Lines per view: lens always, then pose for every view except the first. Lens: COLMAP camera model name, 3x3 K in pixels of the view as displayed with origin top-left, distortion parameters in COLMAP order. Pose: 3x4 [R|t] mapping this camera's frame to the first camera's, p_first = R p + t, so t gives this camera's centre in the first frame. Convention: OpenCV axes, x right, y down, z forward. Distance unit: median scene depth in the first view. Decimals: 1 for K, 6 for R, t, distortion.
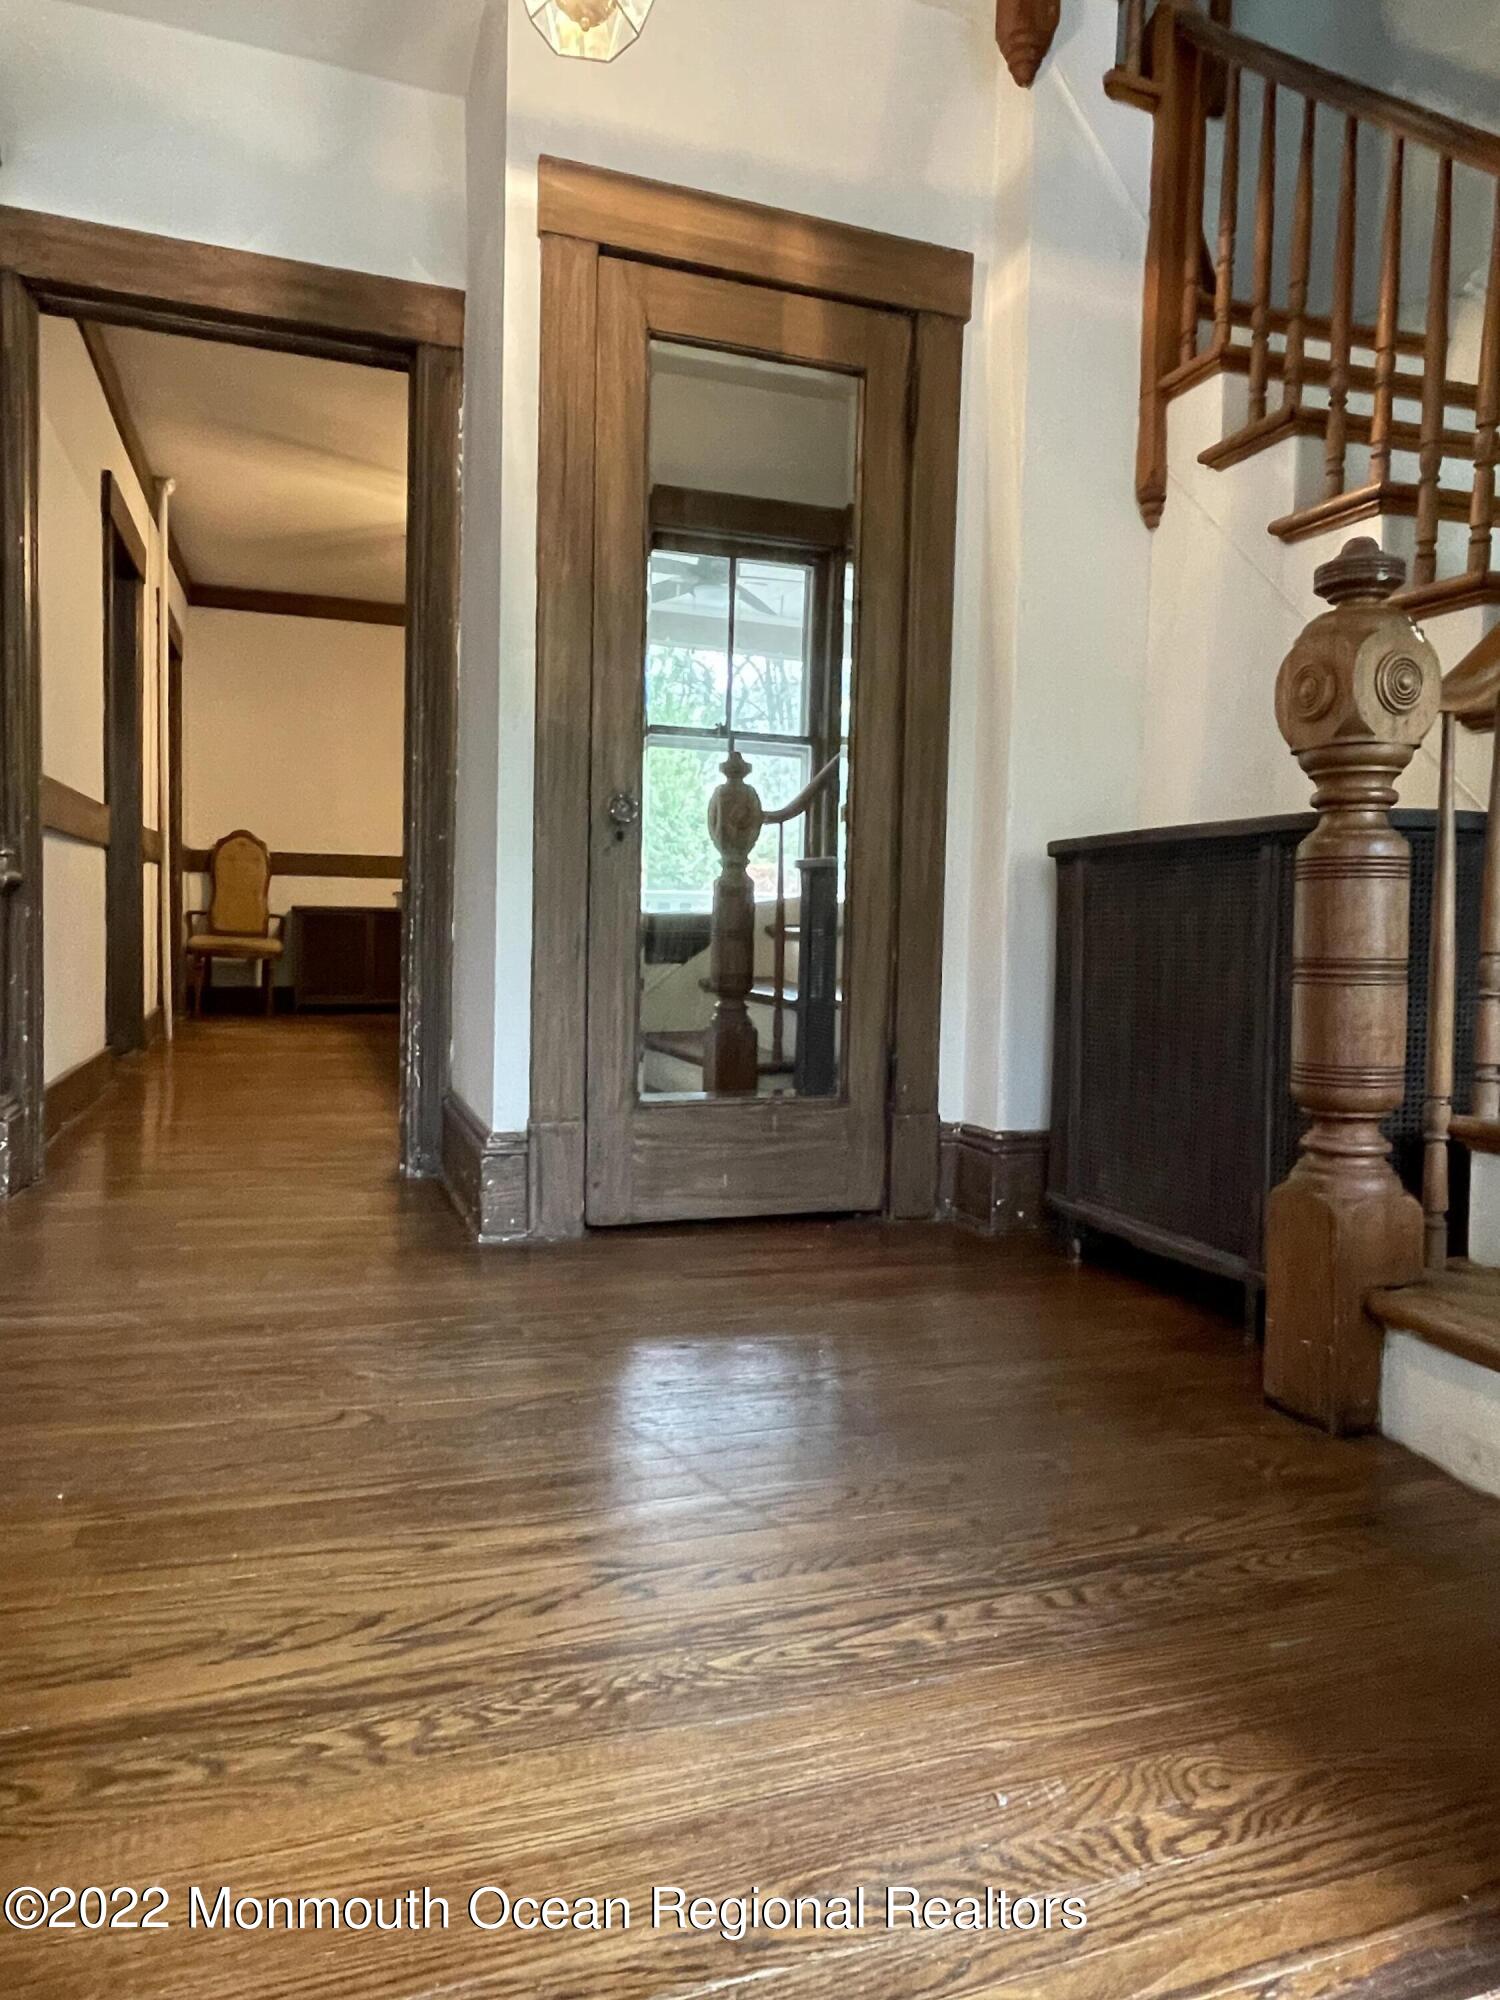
lens RADIAL K [[1304.5, 0, 750.0], [0, 1304.5, 1000.0], [0, 0, 1]] dist [0.001291, 0.000171]
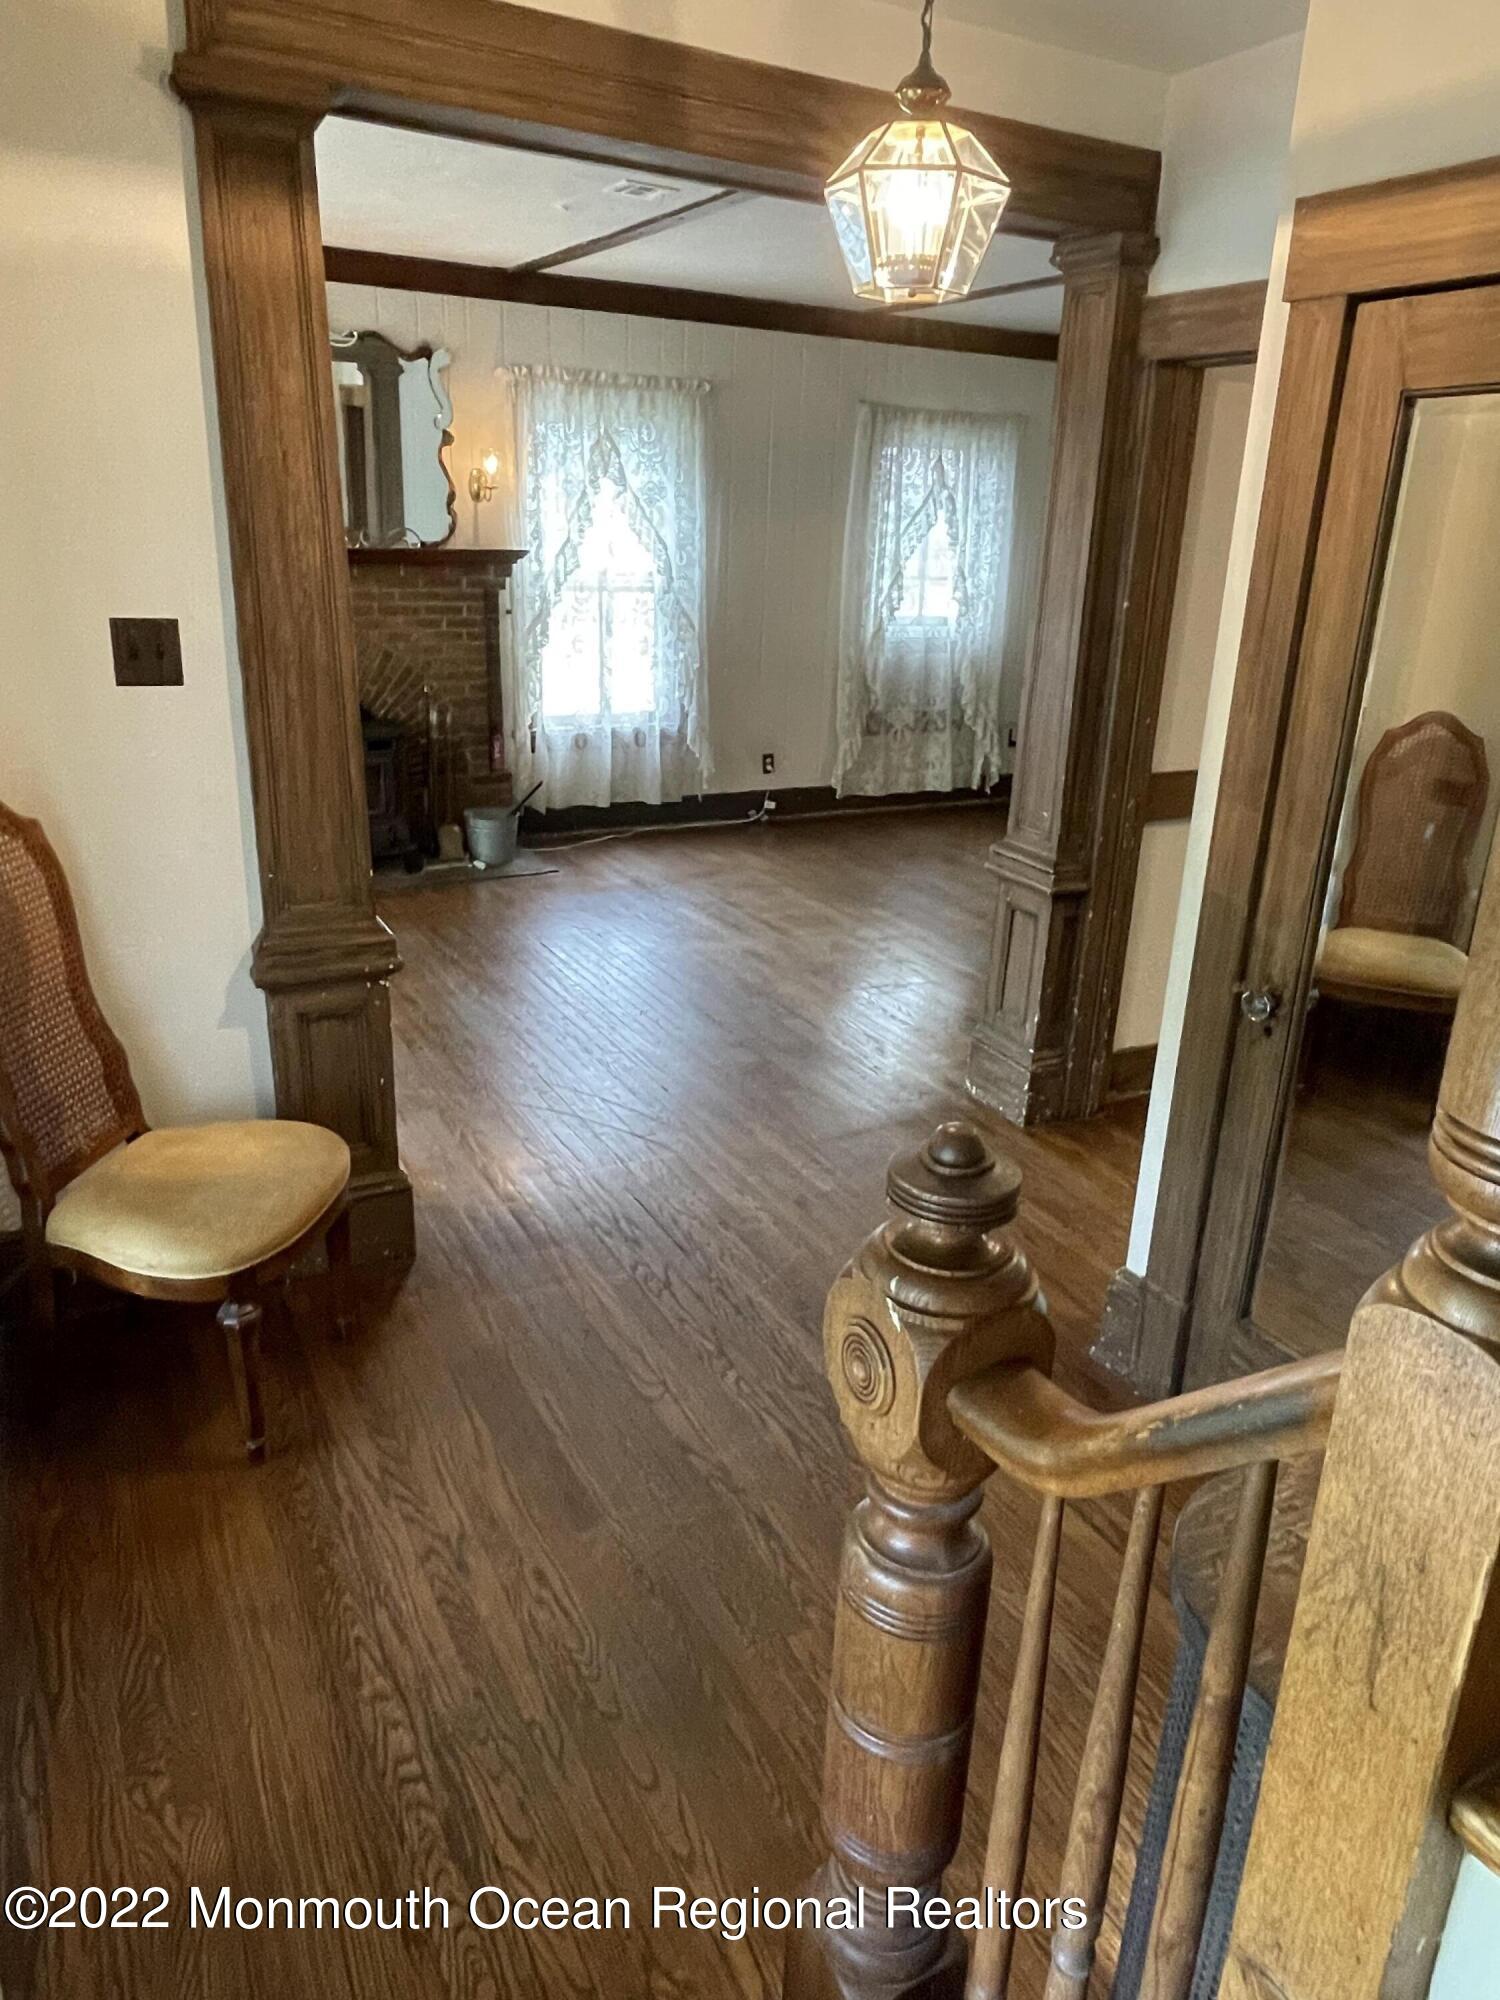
lens RADIAL K [[1362.6, 0, 750.0], [0, 1362.6, 1000.0], [0, 0, 1]] dist [0.001405, 0.000428]
pose [[0.170933, 0.306336, -0.936451, 0.714907], [-0.099371, 0.950953, 0.292941, -0.394710], [0.980259, 0.042983, 0.192991, 0.530235]]
